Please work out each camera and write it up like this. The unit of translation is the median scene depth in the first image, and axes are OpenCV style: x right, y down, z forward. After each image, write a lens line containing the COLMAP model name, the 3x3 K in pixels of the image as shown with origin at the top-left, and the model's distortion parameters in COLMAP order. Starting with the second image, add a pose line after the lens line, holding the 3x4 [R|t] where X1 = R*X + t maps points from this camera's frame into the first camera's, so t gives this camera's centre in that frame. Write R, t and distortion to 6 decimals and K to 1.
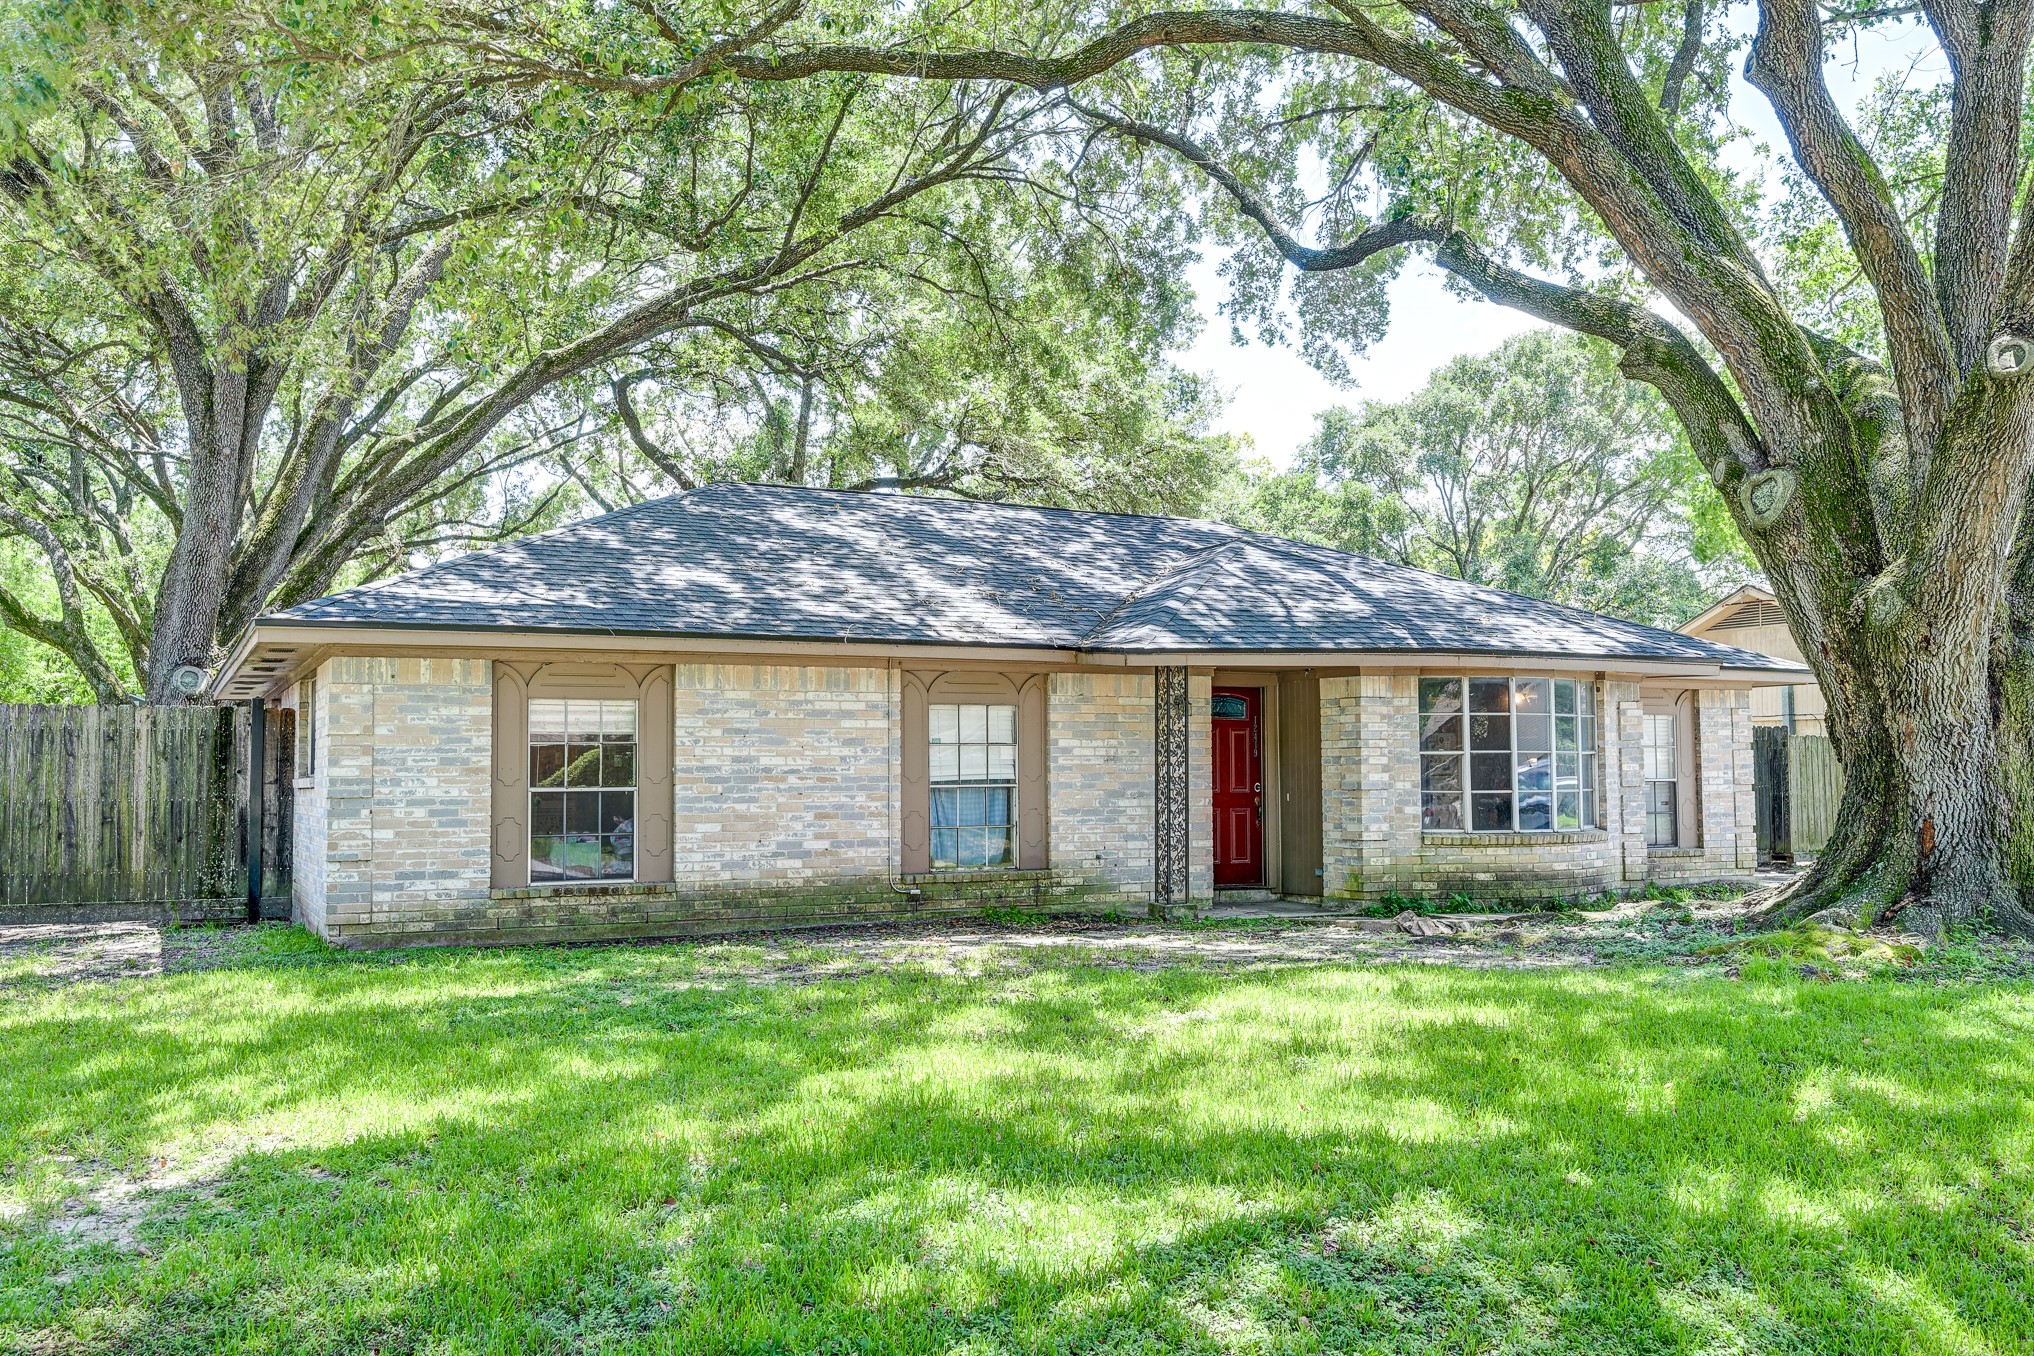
lens RADIAL K [[1749.8, 0, 1024.5], [0, 1749.8, 670.3], [0, 0, 1]] dist [0.004927, 0.000354]
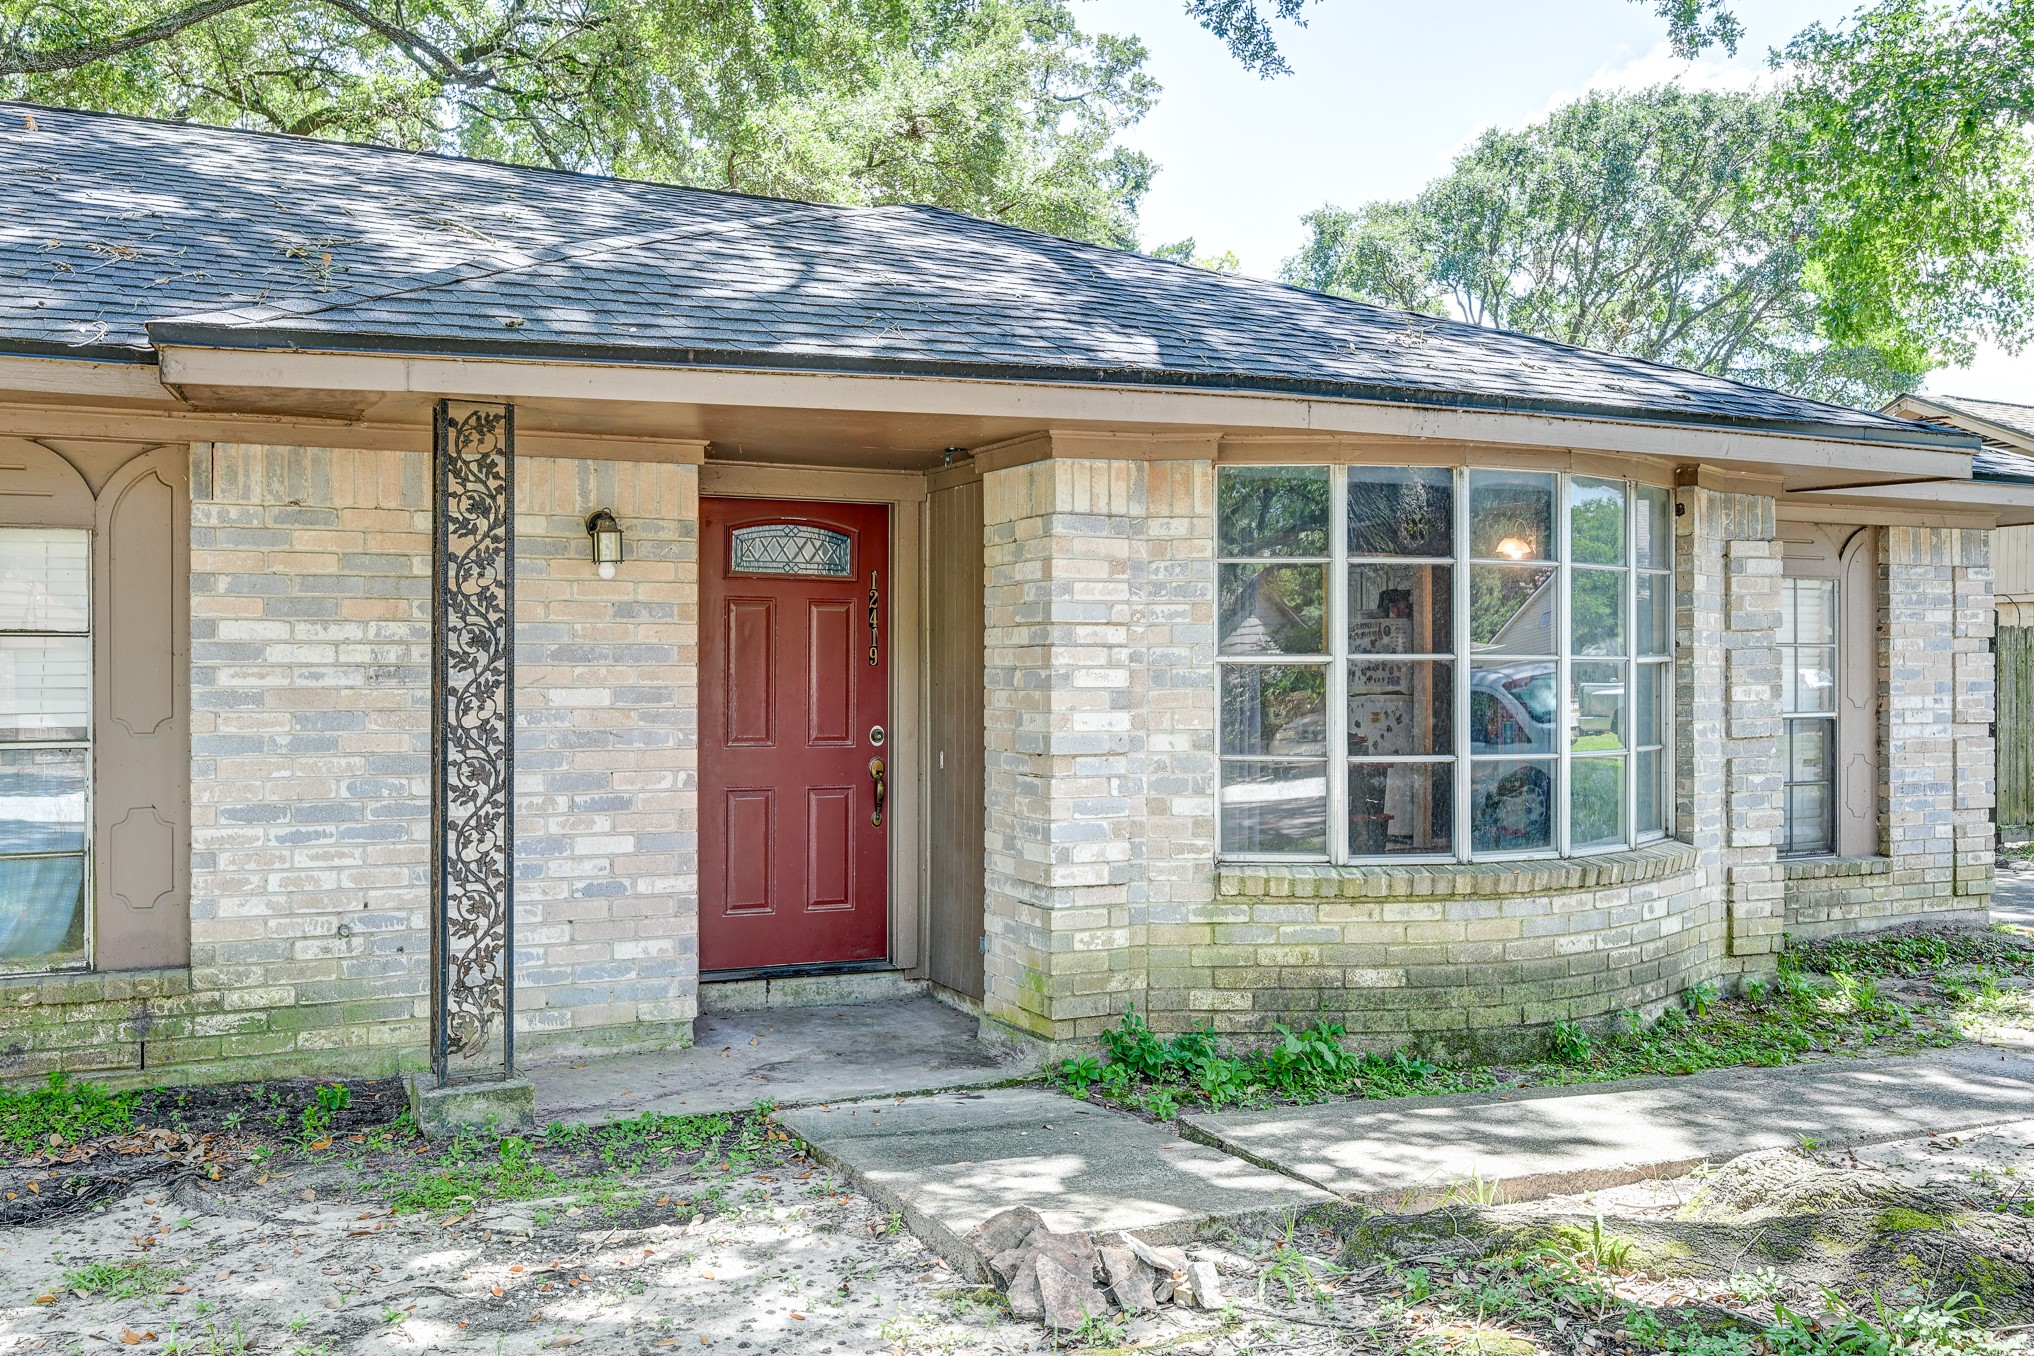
lens RADIAL K [[1749.8, 0, 1018.3], [0, 1749.8, 671.5], [0, 0, 1]] dist [0.004927, 0.000354]
pose [[0.999399, 0.003740, -0.034461, 0.197676], [-0.001686, 0.998231, 0.059427, 0.027052], [0.034622, -0.059333, 0.997638, 0.616640]]
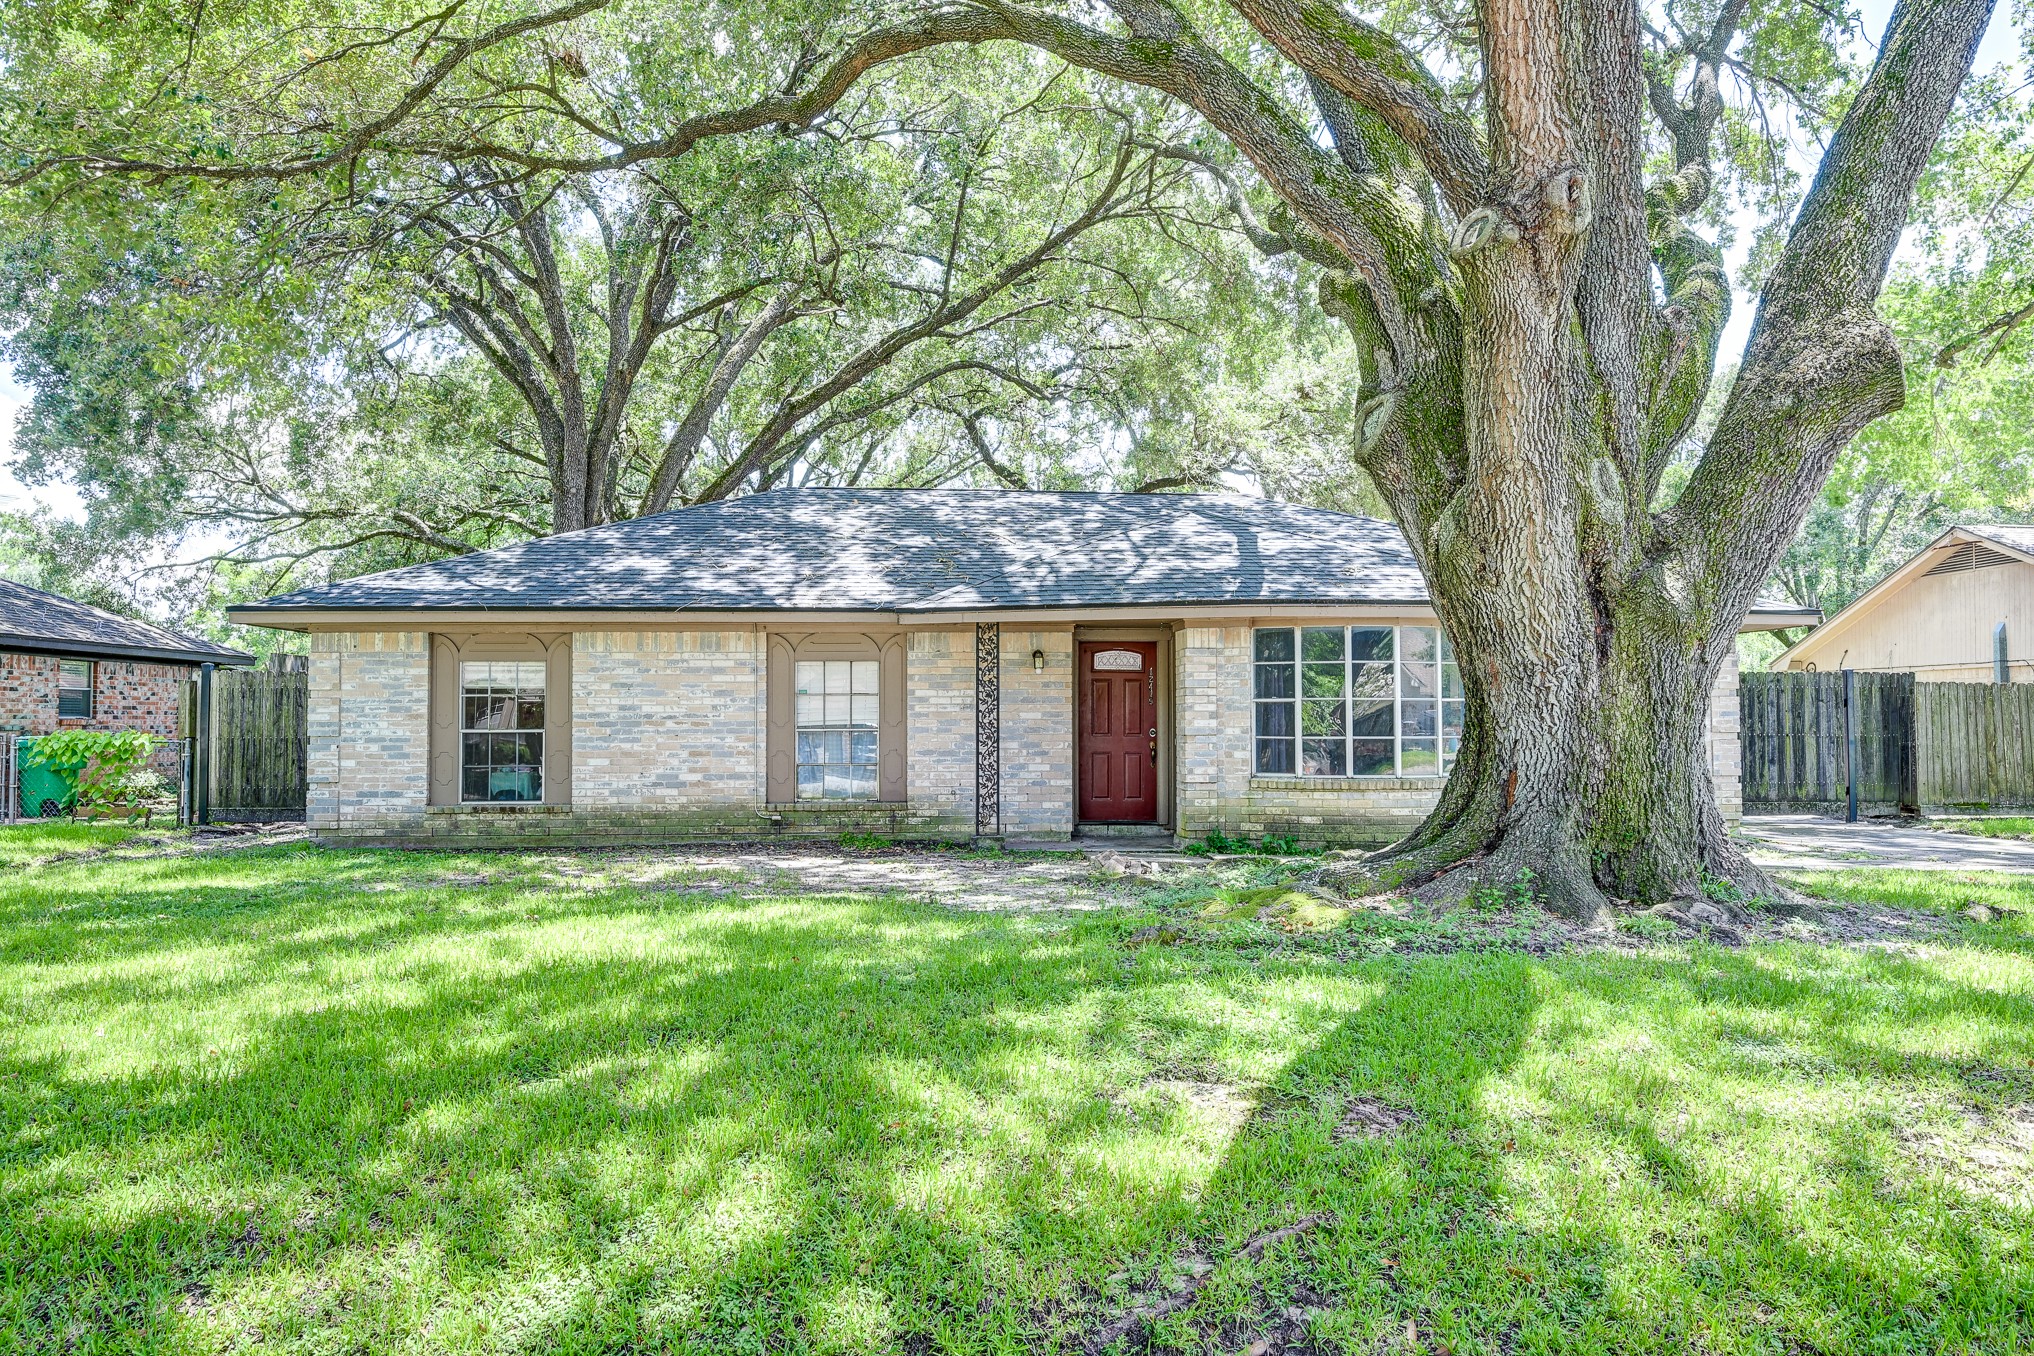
lens RADIAL K [[1345.8, 0, 1012.4], [0, 1345.8, 675.2], [0, 0, 1]] dist [0.000801, -0.000006]
pose [[0.916925, -0.012367, -0.398869, 0.421505], [0.021585, 0.999594, 0.018626, 0.014161], [0.398476, -0.025688, 0.916819, 0.206349]]
